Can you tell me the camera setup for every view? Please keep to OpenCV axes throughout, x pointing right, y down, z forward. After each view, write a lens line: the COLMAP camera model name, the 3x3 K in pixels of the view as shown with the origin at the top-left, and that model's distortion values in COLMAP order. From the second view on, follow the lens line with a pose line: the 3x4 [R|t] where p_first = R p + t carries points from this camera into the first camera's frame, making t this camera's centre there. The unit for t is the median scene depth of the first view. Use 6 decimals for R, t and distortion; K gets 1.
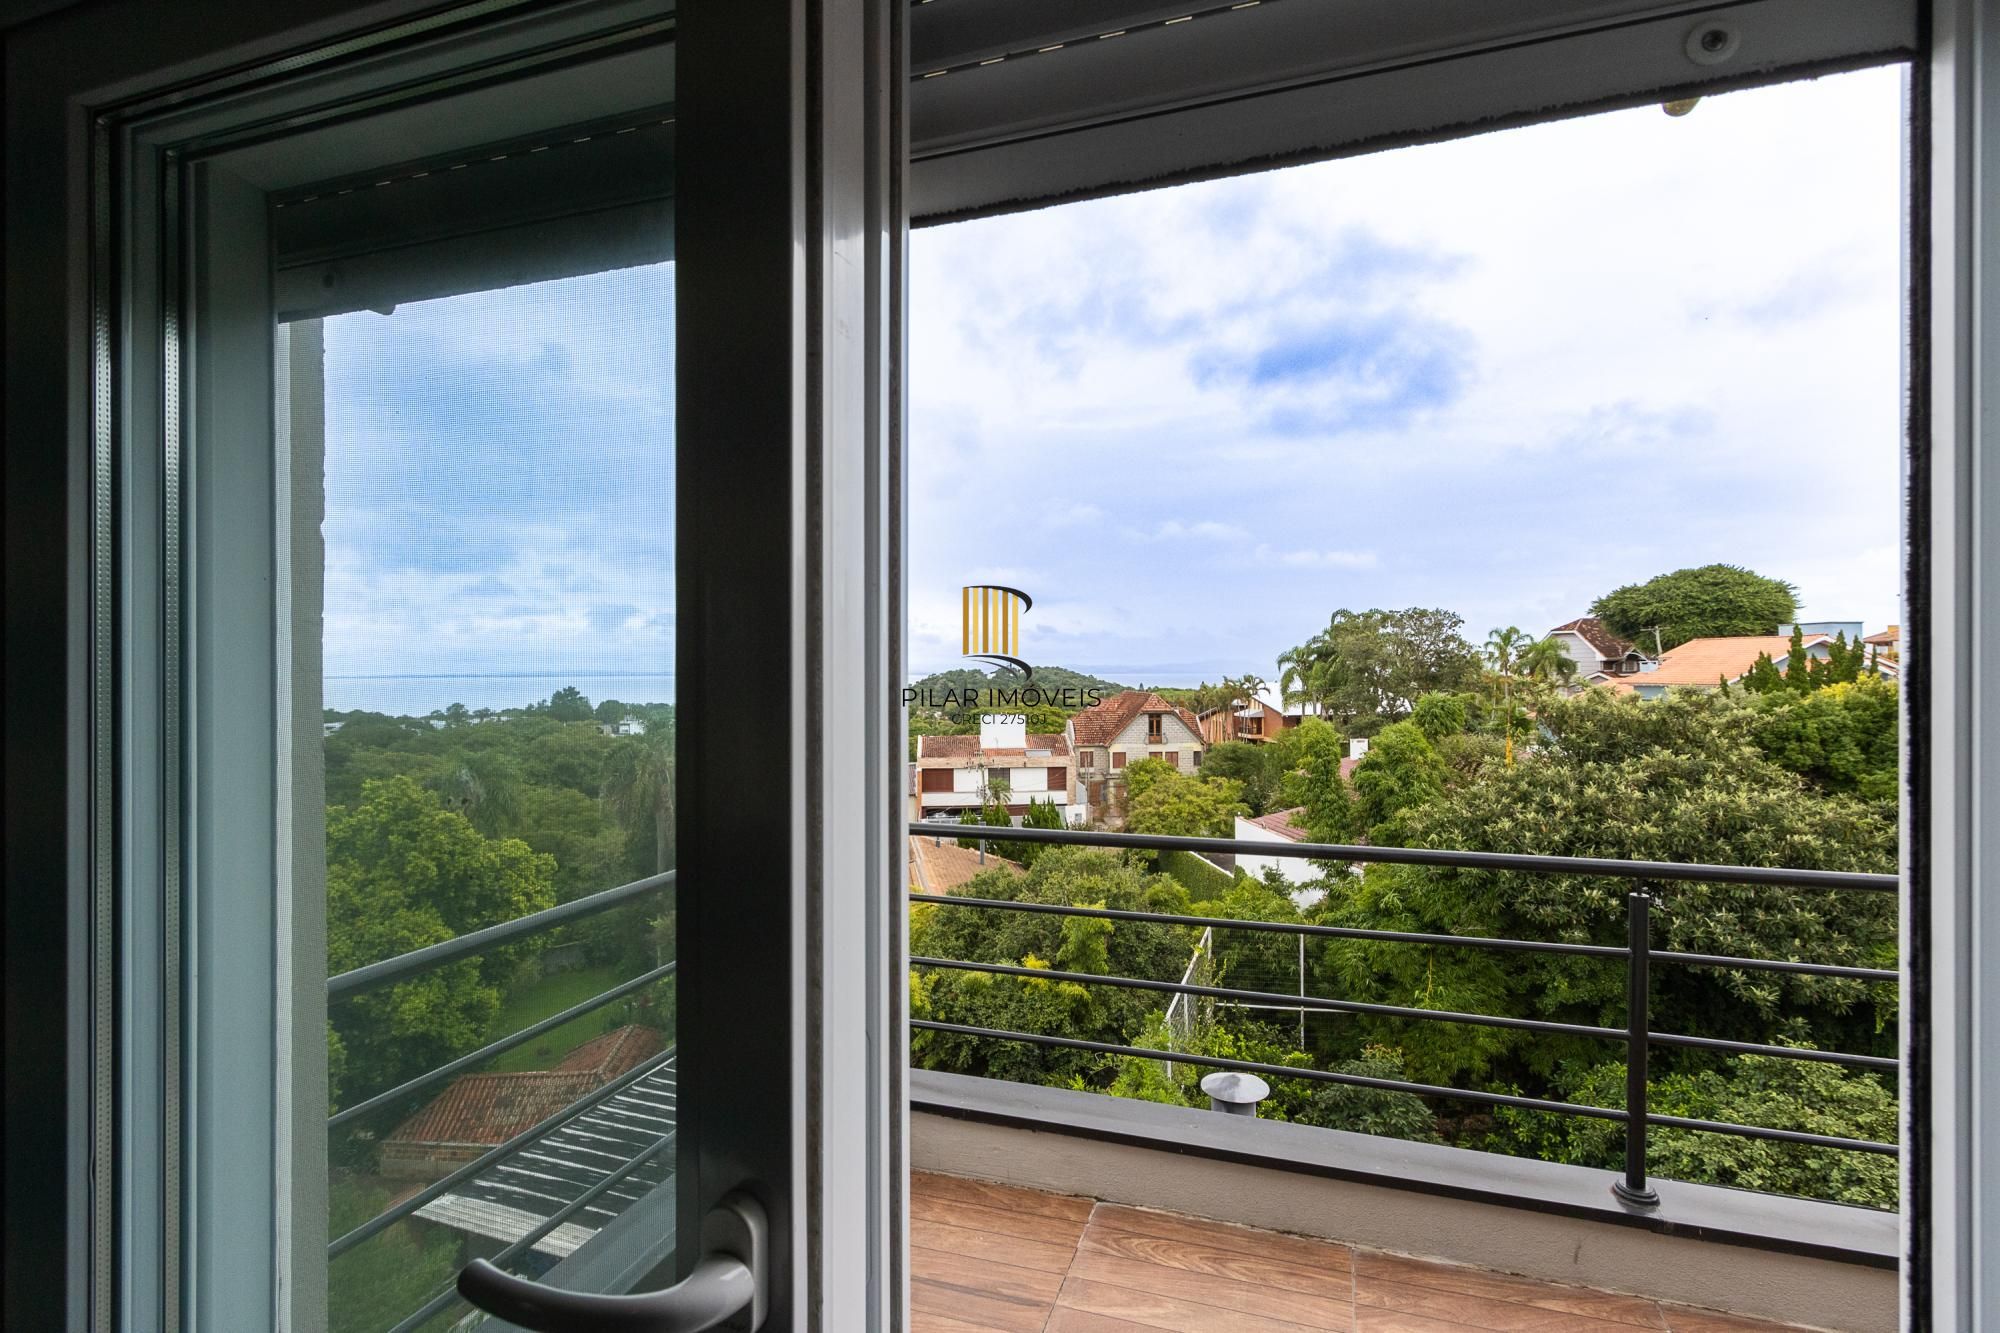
lens RADIAL K [[929.6, 0, 969.4], [0, 929.6, 670.9], [0, 0, 1]] dist [0.001962, 0.000004]
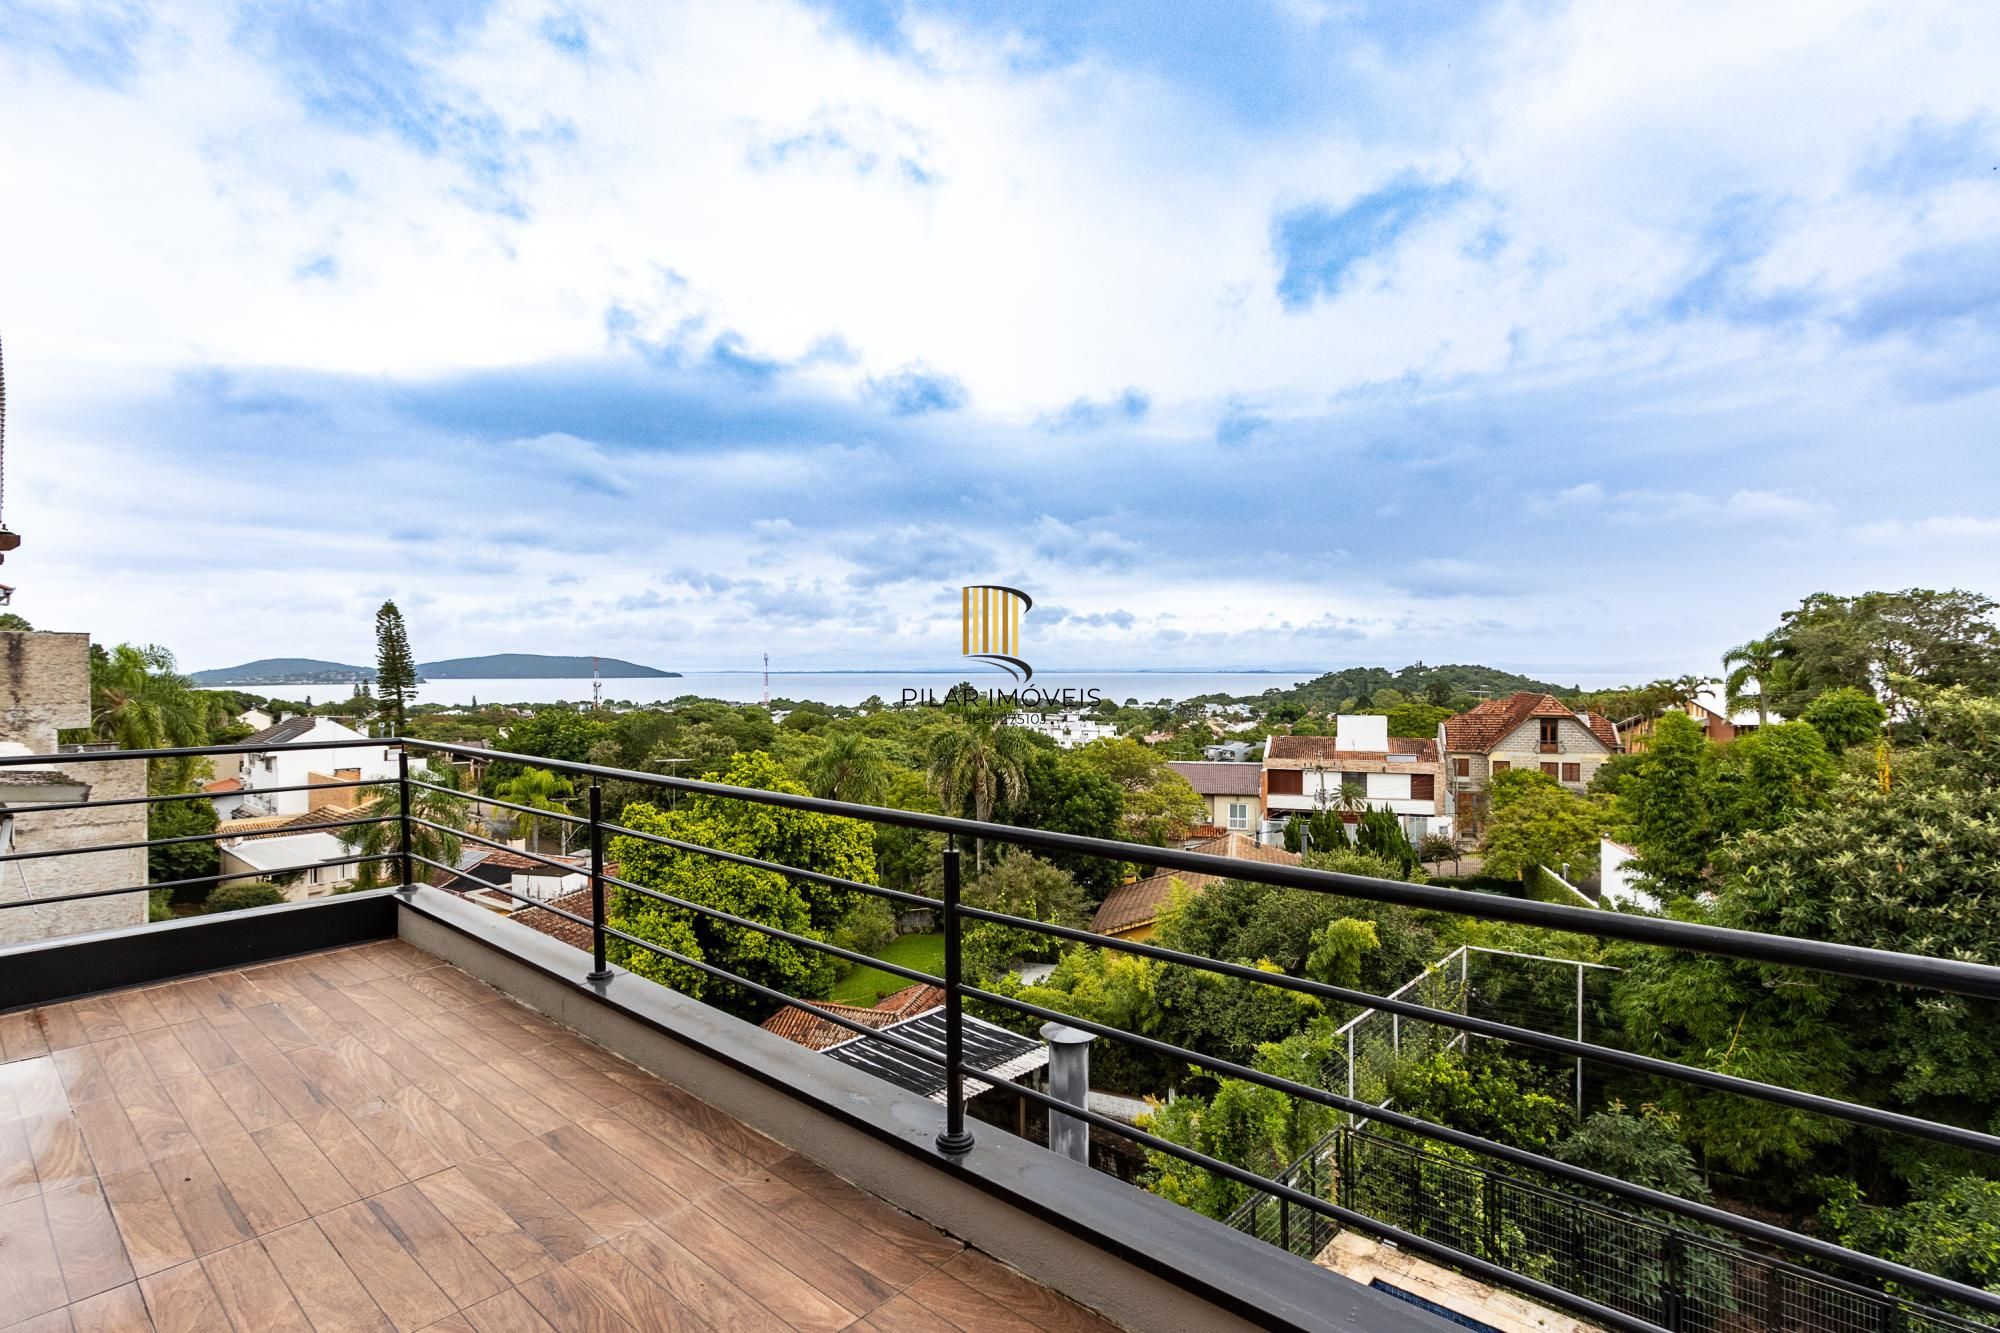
lens RADIAL K [[941.0, 0, 995.6], [0, 941.0, 692.9], [0, 0, 1]] dist [-0.001102, -0.000682]
pose [[0.922388, 0.014935, -0.385975, 0.162542], [-0.005049, 0.999633, 0.026616, 0.003487], [0.386231, -0.022602, 0.922125, -0.015924]]
